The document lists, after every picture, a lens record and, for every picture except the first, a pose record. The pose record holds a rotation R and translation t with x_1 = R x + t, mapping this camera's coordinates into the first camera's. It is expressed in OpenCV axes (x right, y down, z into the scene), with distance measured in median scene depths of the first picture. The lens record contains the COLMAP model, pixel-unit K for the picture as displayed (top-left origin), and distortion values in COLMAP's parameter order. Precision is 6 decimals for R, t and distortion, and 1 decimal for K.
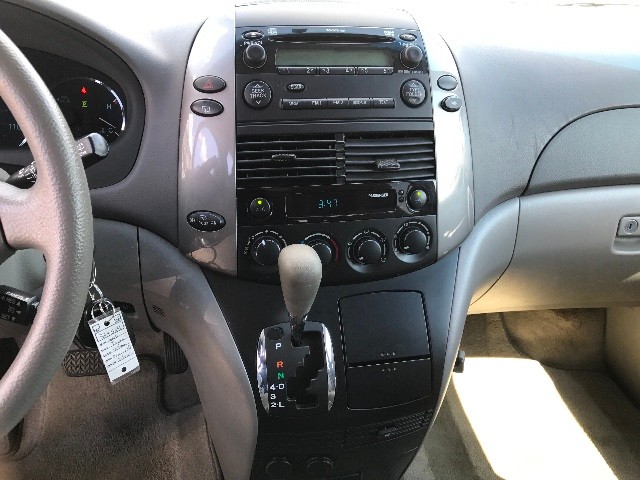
lens RADIAL K [[548.5, 0, 323.1], [0, 548.5, 237.1], [0, 0, 1]] dist [0.016880, -0.003937]
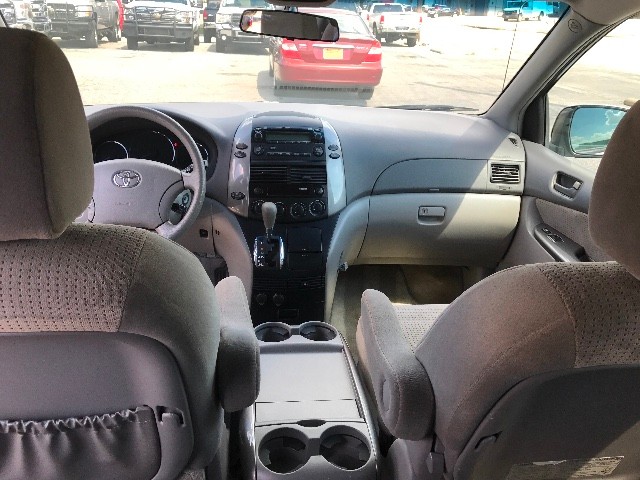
lens RADIAL K [[548.5, 0, 317.8], [0, 548.5, 241.7], [0, 0, 1]] dist [0.016880, -0.003937]
pose [[0.996903, 0.031078, -0.072244, 0.376206], [-0.038977, 0.993097, -0.110628, 0.471552], [0.068307, 0.113101, 0.991233, -1.597084]]
